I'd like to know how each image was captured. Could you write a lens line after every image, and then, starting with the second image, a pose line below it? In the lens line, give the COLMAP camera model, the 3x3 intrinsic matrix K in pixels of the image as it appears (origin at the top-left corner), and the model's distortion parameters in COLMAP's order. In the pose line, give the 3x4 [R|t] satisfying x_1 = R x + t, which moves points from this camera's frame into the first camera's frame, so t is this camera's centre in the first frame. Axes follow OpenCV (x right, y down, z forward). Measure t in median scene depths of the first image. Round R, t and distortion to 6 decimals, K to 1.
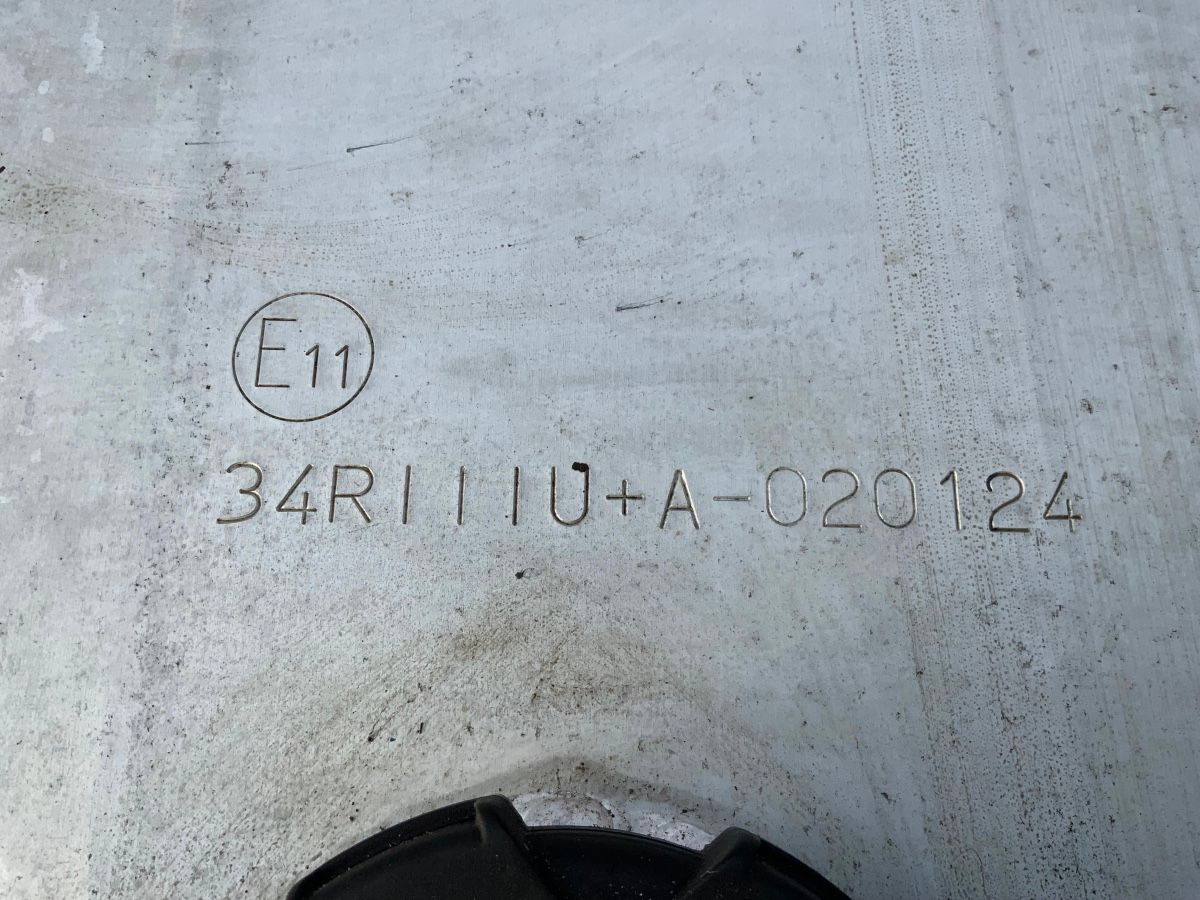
lens RADIAL K [[1000.9, 0, 605.5], [0, 1000.9, 453.3], [0, 0, 1]] dist [0.123686, -0.284642]
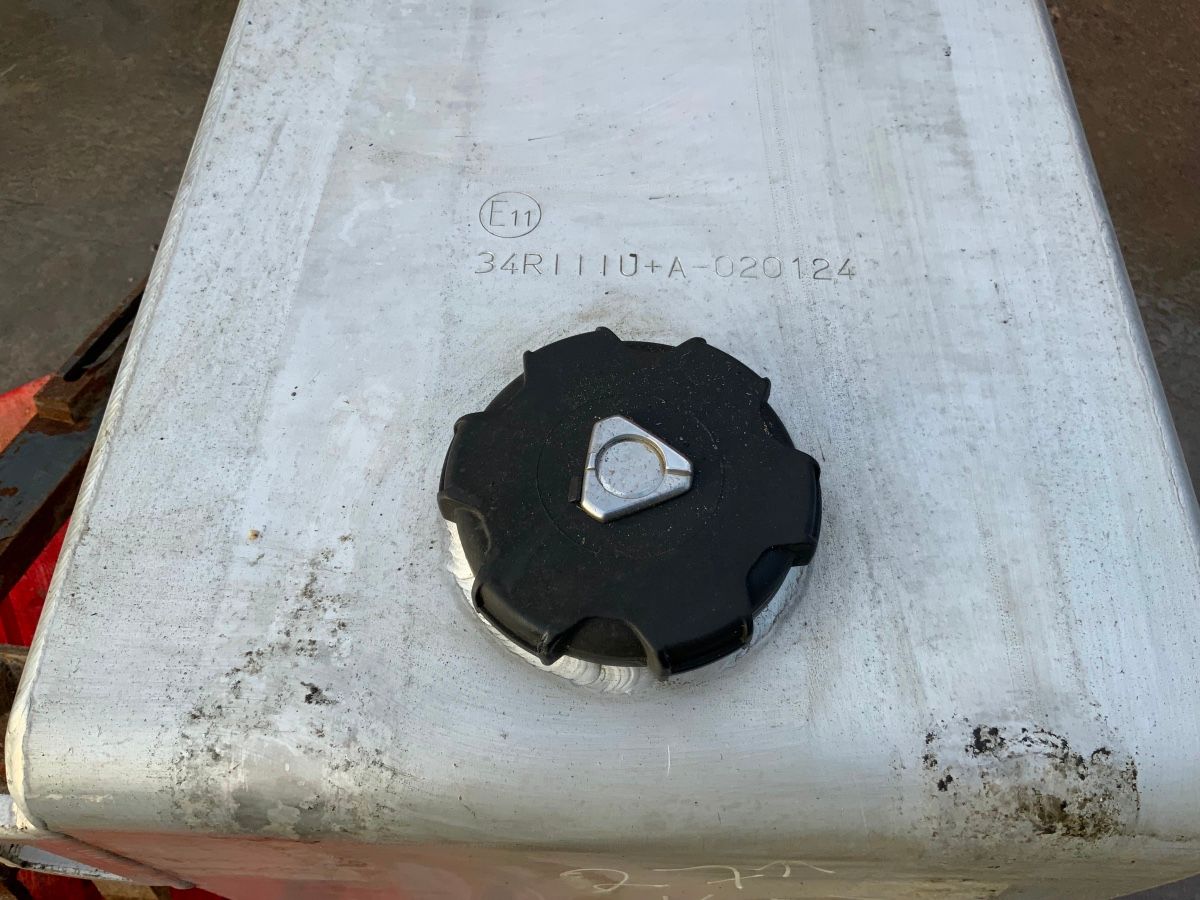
lens RADIAL K [[1000.9, 0, 605.5], [0, 1000.9, 453.3], [0, 0, 1]] dist [0.123686, -0.284642]
pose [[0.999789, 0.010645, -0.017548, -0.042233], [-0.014445, 0.972326, -0.233181, 0.959381], [0.014580, 0.233386, 0.972275, -1.077550]]
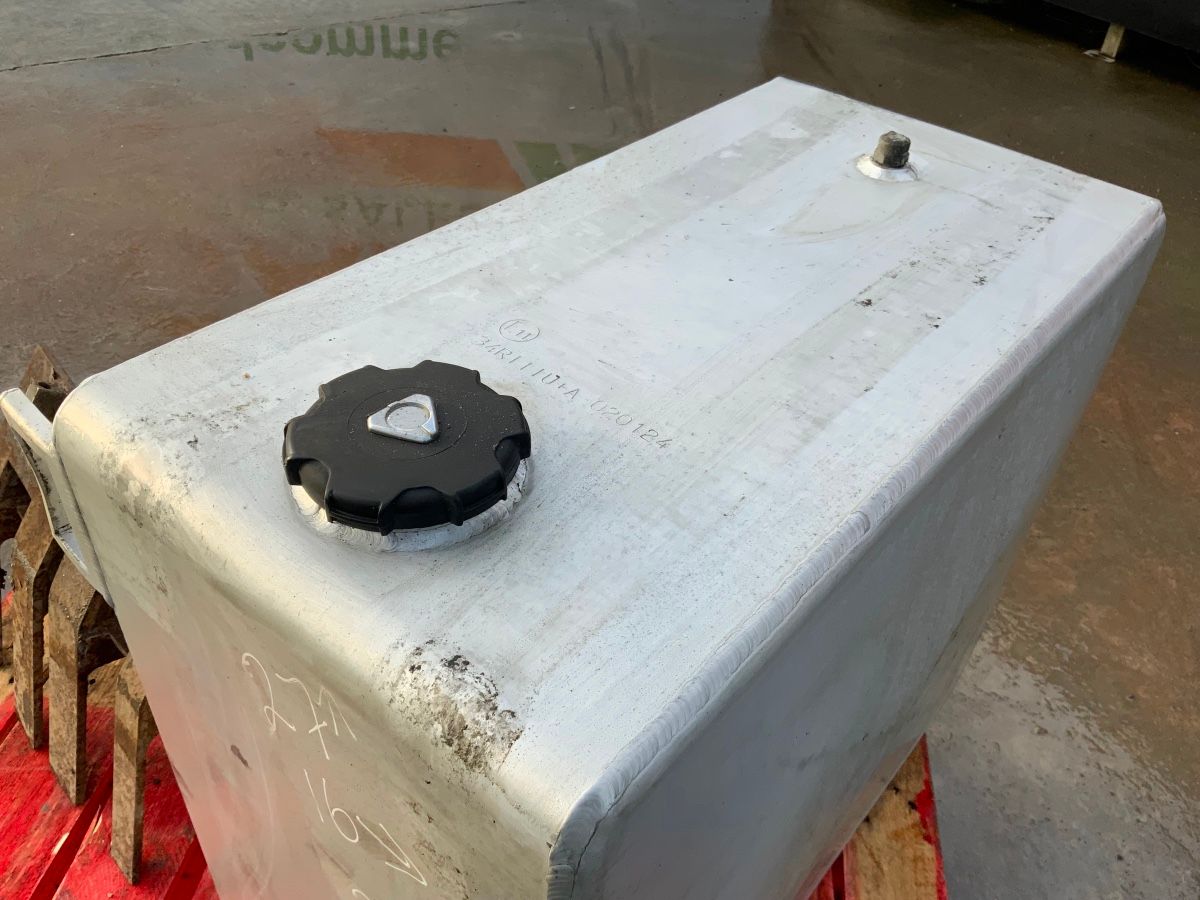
lens RADIAL K [[1000.9, 0, 605.5], [0, 1000.9, 453.3], [0, 0, 1]] dist [0.123686, -0.284642]
pose [[0.775594, 0.437231, -0.455283, 1.725747], [-0.619577, 0.665267, -0.416586, 1.472317], [0.120741, 0.605185, 0.786875, -1.463198]]
